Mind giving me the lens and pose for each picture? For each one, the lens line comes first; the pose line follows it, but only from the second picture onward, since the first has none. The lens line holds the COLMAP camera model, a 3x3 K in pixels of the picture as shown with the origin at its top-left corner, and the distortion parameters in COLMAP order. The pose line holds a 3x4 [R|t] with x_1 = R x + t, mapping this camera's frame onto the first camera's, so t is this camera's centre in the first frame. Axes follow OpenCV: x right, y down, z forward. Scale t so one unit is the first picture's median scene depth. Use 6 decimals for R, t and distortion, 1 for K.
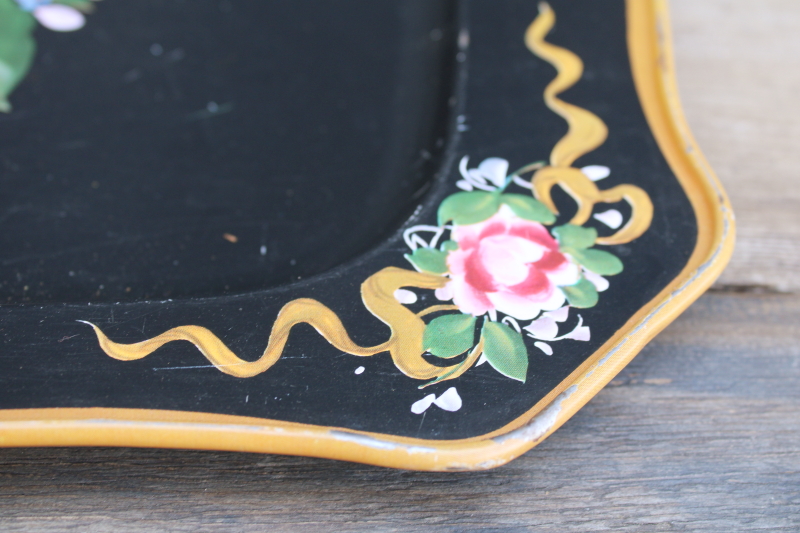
lens RADIAL K [[1255.1, 0, 400.0], [0, 1255.1, 266.5], [0, 0, 1]] dist [-0.023758, 0.074956]
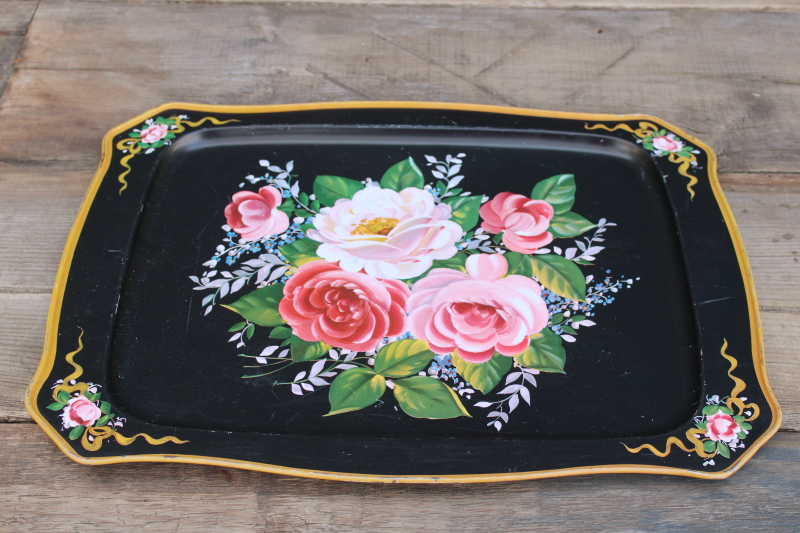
lens RADIAL K [[1255.1, 0, 400.0], [0, 1255.1, 266.5], [0, 0, 1]] dist [-0.023758, 0.074956]
pose [[0.997458, -0.003972, -0.071146, -0.633882], [0.001870, 0.999561, -0.029585, -0.387160], [0.071232, 0.029377, 0.997027, -2.967313]]
